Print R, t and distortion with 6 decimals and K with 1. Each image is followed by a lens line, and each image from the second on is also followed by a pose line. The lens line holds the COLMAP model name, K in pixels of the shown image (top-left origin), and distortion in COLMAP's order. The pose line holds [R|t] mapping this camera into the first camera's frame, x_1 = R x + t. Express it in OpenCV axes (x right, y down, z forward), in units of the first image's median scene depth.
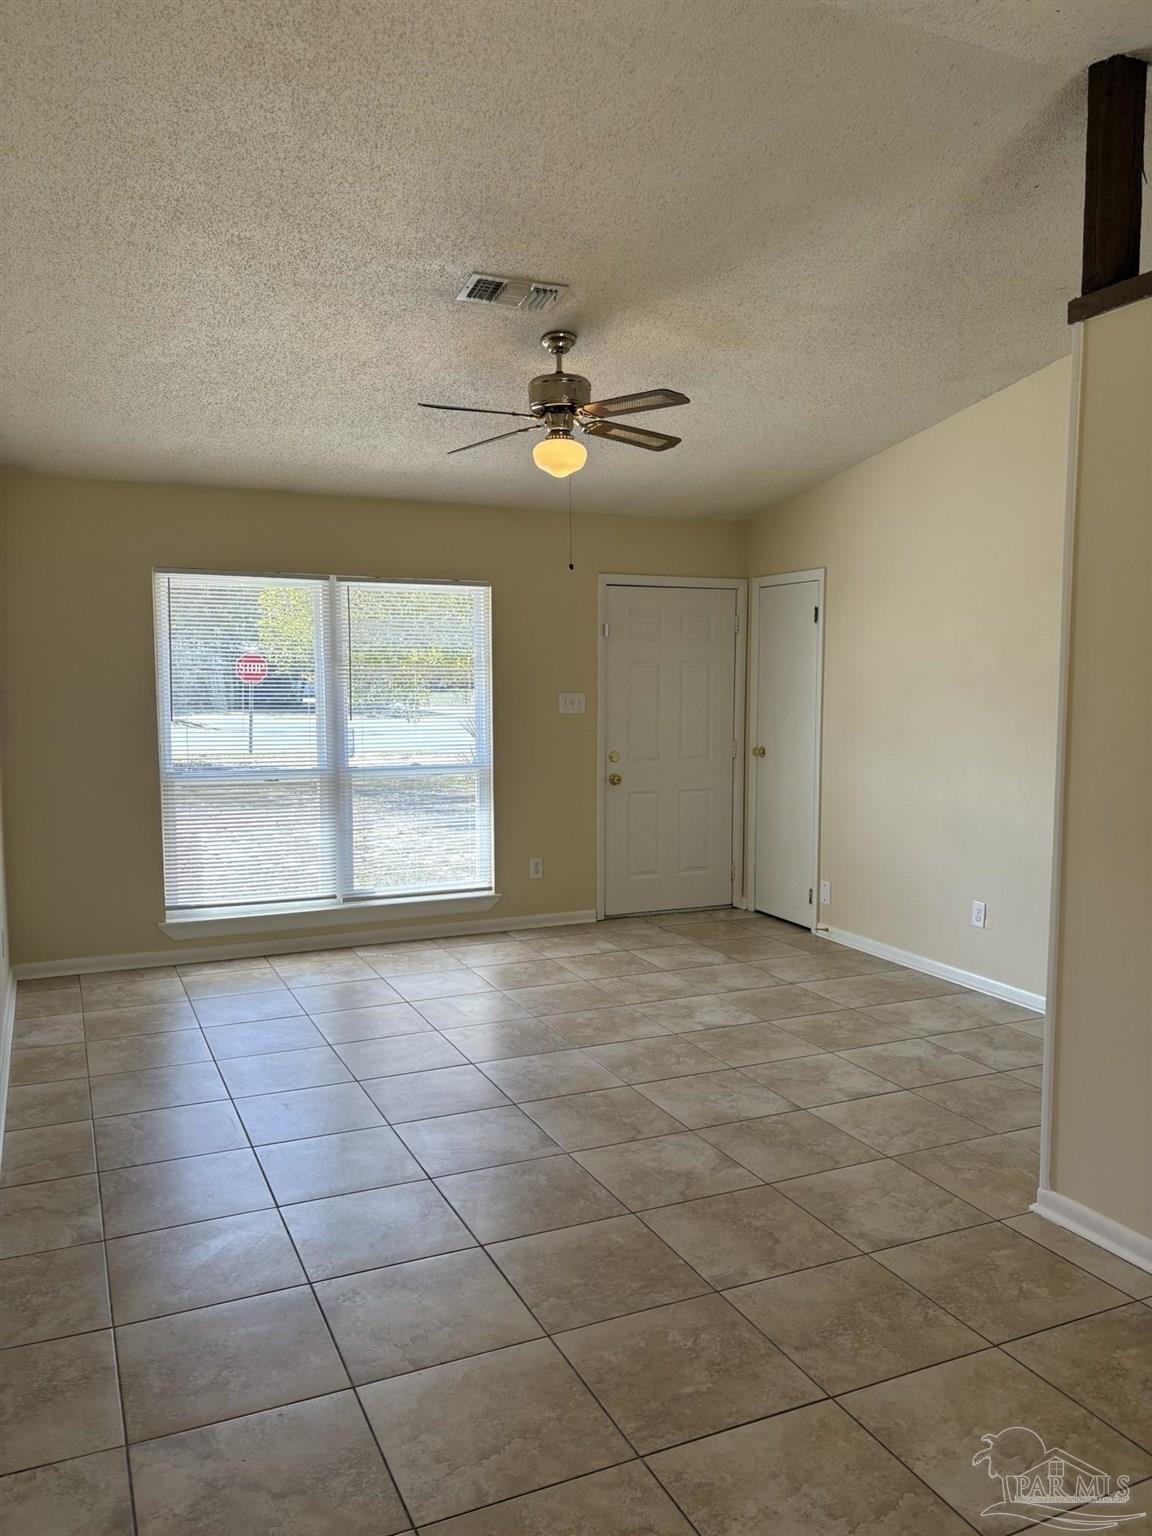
lens RADIAL K [[1153.8, 0, 582.7], [0, 1153.8, 772.3], [0, 0, 1]] dist [0.031928, -0.015383]
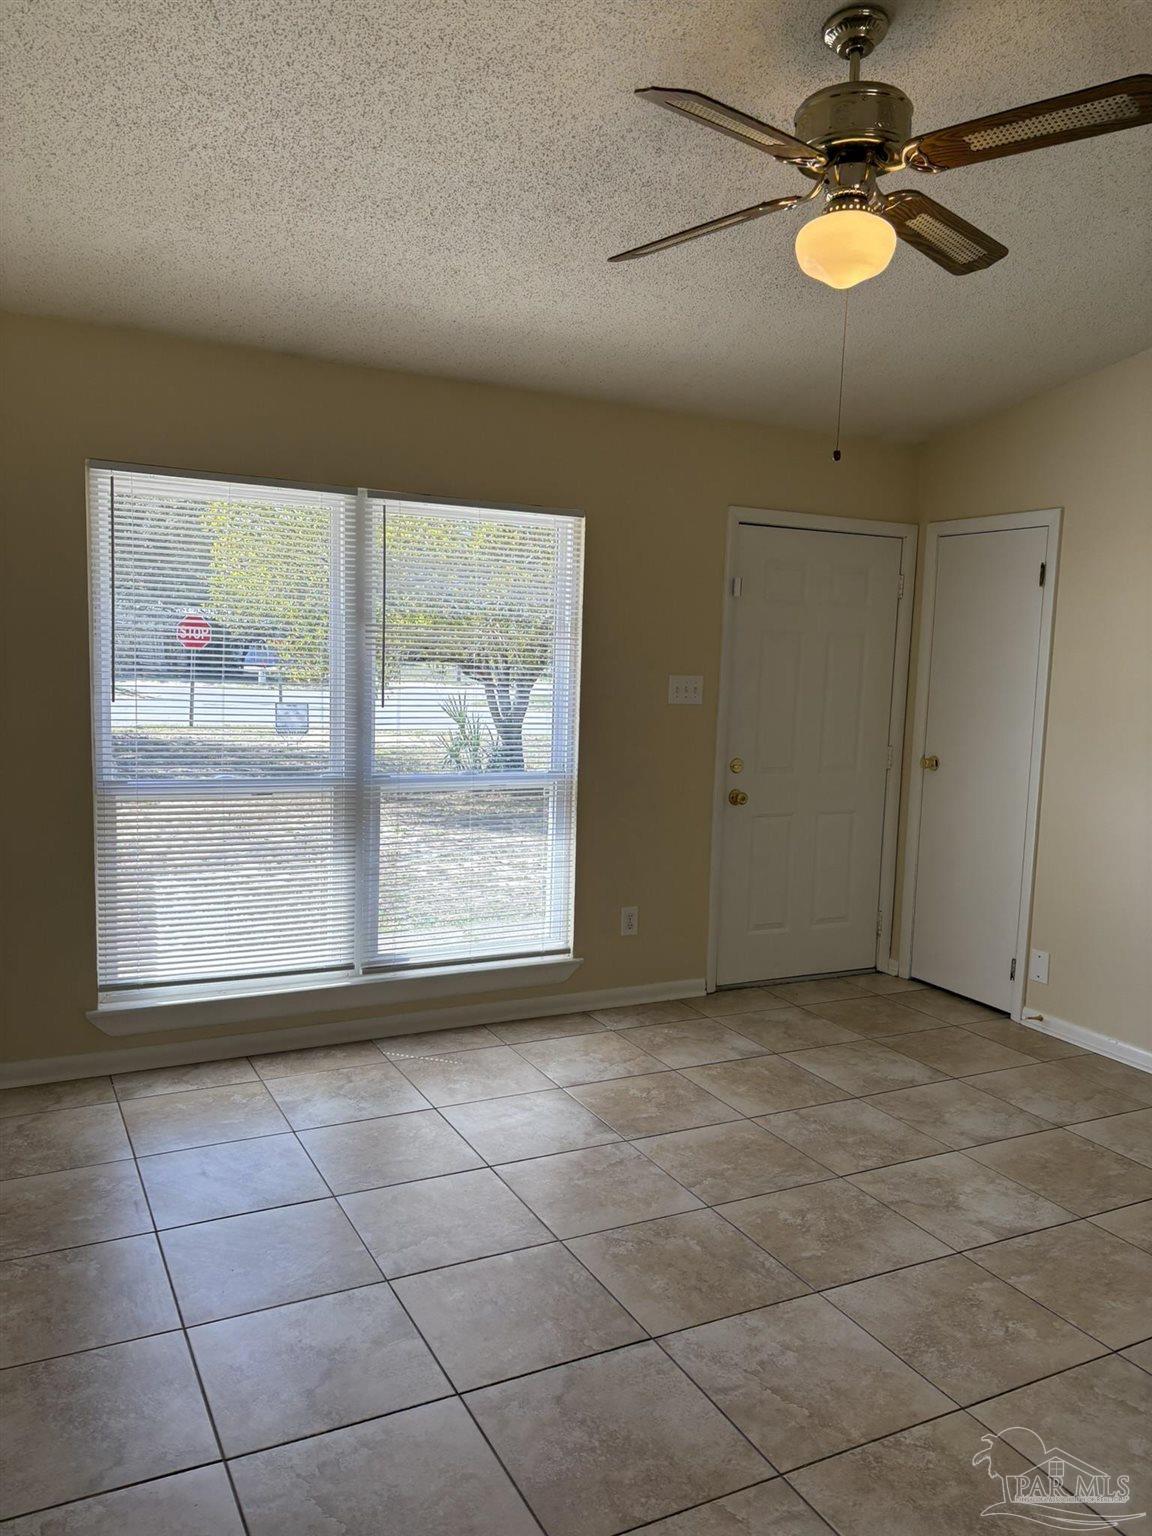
lens RADIAL K [[1153.8, 0, 573.3], [0, 1153.8, 775.4], [0, 0, 1]] dist [0.031928, -0.015383]
pose [[0.998619, 0.026157, 0.045560, -0.118613], [-0.027143, 0.999408, 0.021161, -0.022143], [-0.044980, -0.022369, 0.998737, 0.320032]]
